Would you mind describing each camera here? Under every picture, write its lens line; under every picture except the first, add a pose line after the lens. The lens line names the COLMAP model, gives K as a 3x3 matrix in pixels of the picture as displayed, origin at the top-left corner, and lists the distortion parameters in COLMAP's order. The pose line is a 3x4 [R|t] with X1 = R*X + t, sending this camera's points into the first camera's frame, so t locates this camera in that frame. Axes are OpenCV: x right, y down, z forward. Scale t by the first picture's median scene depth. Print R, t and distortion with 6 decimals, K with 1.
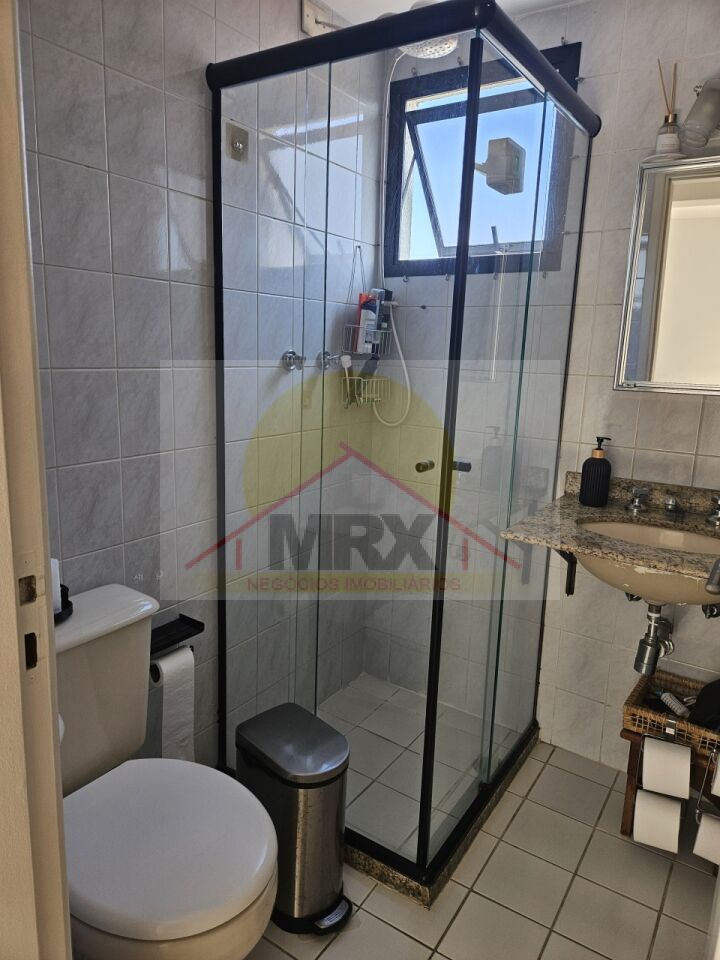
lens RADIAL K [[646.8, 0, 356.2], [0, 646.8, 480.9], [0, 0, 1]] dist [0.062646, -0.058636]
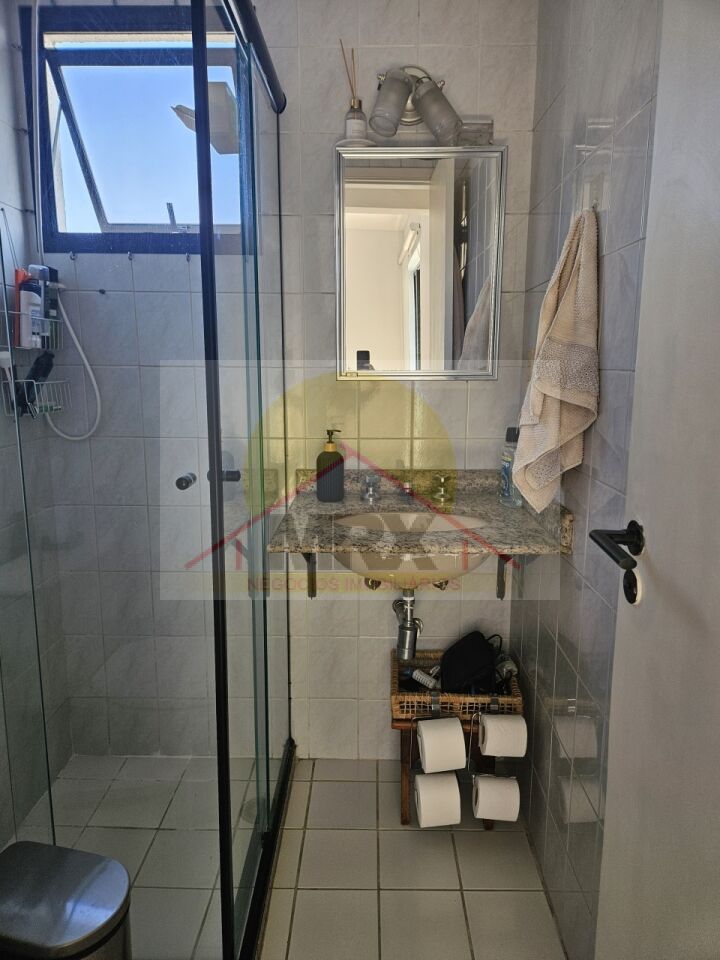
lens RADIAL K [[646.8, 0, 367.2], [0, 646.8, 479.0], [0, 0, 1]] dist [0.062646, -0.058636]
pose [[0.836842, -0.128652, 0.532113, -0.098159], [0.136395, 0.990341, 0.024934, -0.011055], [-0.530181, 0.051711, 0.846306, 0.162476]]
